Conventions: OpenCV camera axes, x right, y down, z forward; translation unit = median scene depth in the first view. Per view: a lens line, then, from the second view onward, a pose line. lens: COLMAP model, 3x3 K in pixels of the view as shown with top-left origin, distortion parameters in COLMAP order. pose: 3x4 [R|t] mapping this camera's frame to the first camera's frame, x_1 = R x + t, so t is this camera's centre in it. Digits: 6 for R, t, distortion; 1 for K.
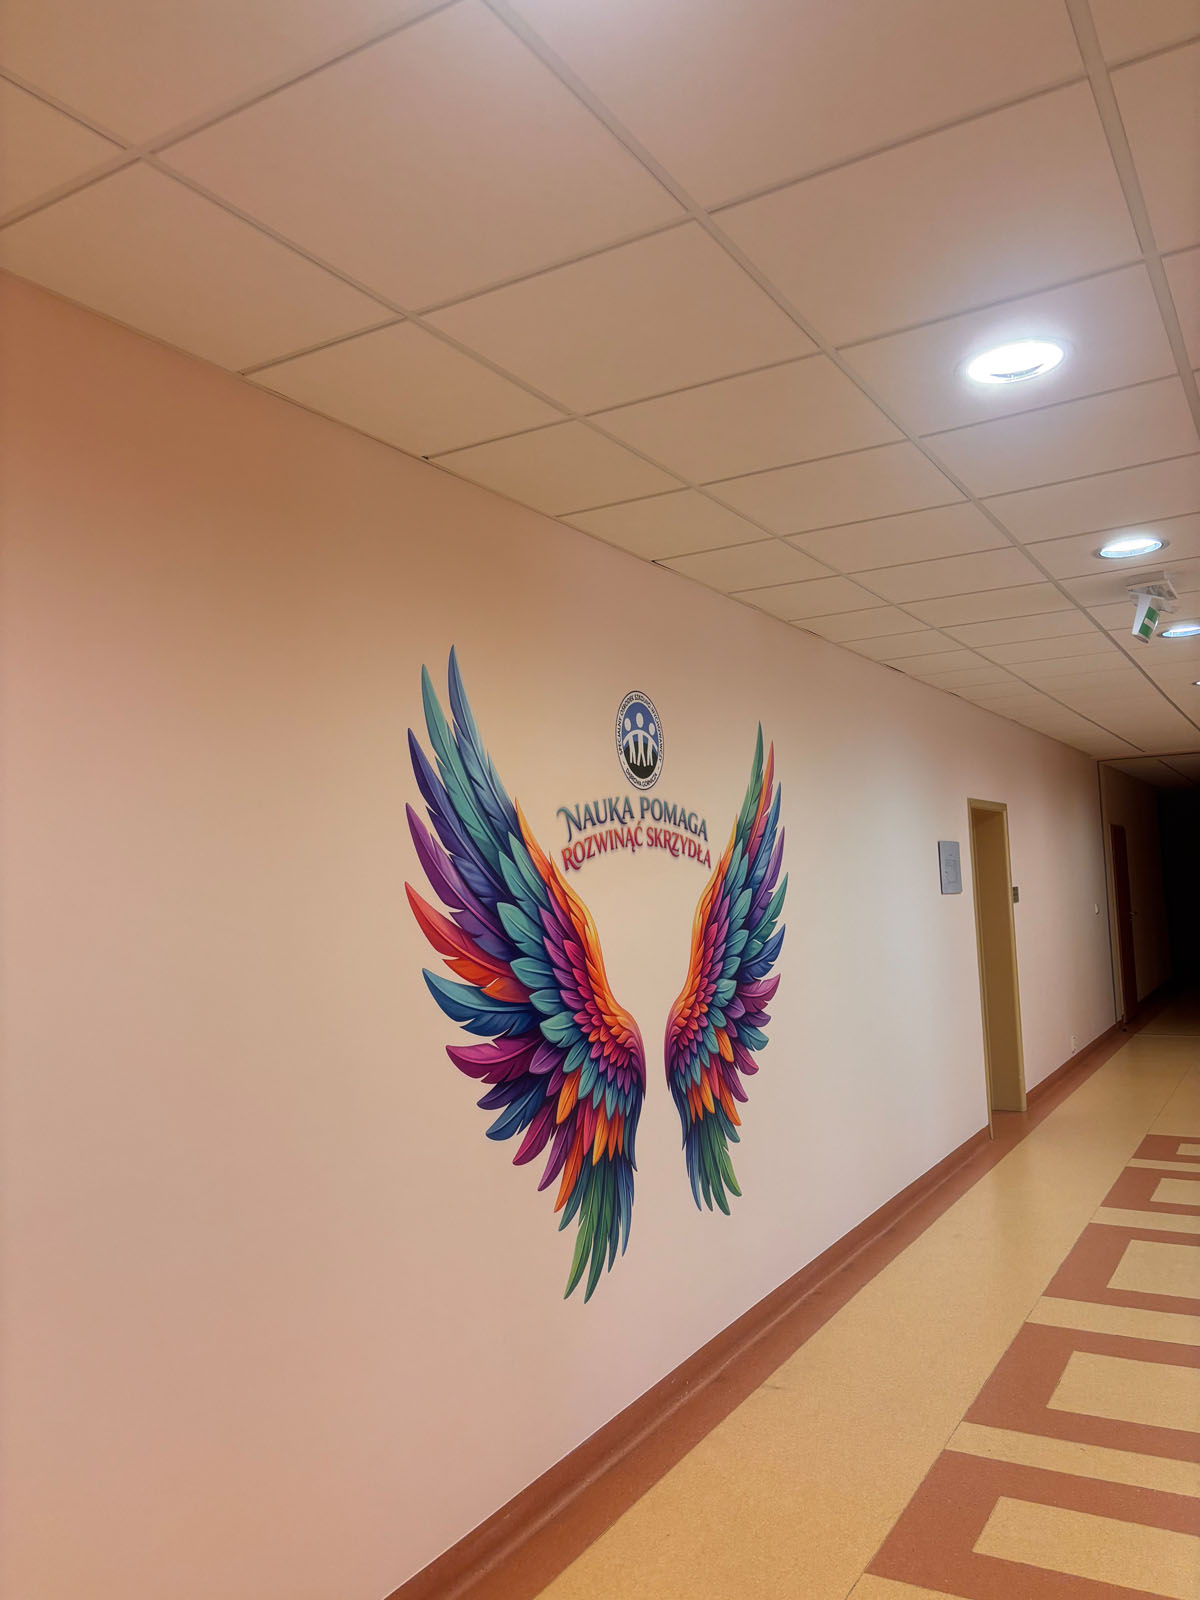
lens RADIAL K [[1221.5, 0, 606.8], [0, 1221.5, 816.7], [0, 0, 1]] dist [0.147392, -0.022697]
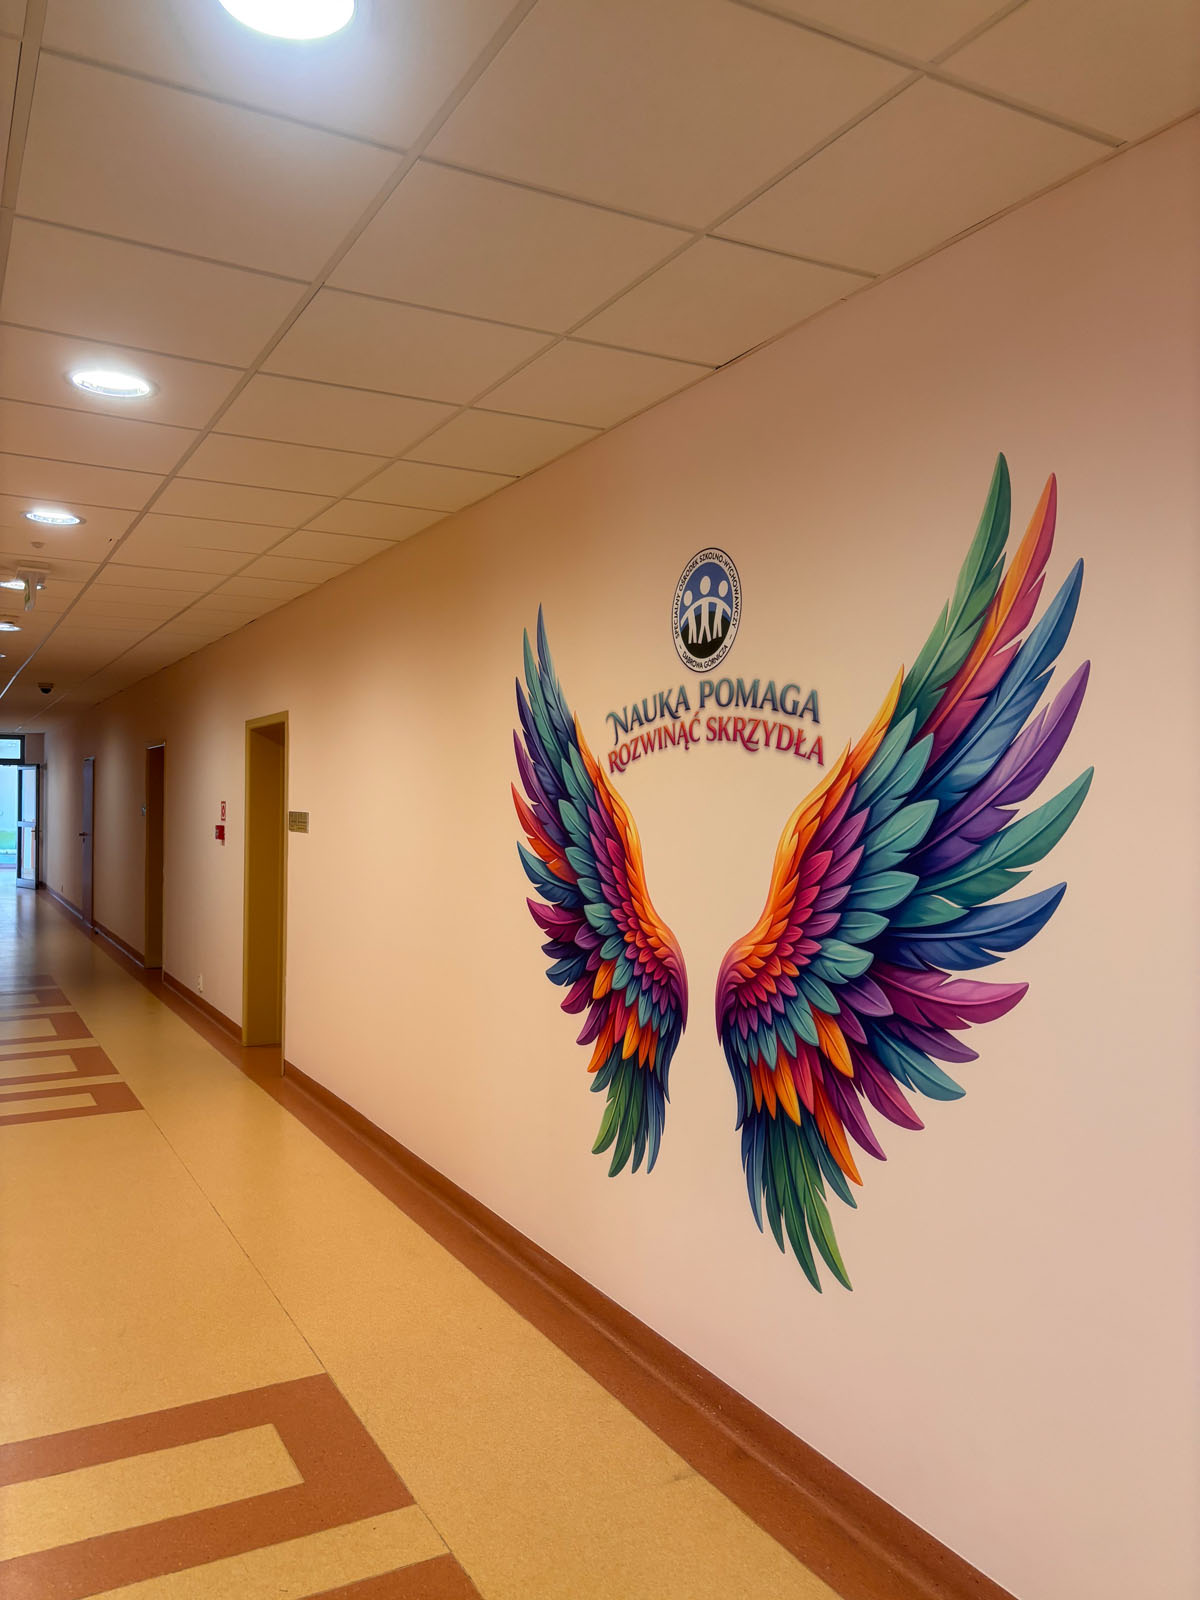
lens RADIAL K [[1221.5, 0, 601.4], [0, 1221.5, 784.2], [0, 0, 1]] dist [0.147392, -0.022697]
pose [[-0.518835, 0.037147, -0.854067, 0.821702], [0.076387, 0.997074, -0.003037, 0.053443], [0.851455, -0.066815, -0.520154, 1.457080]]
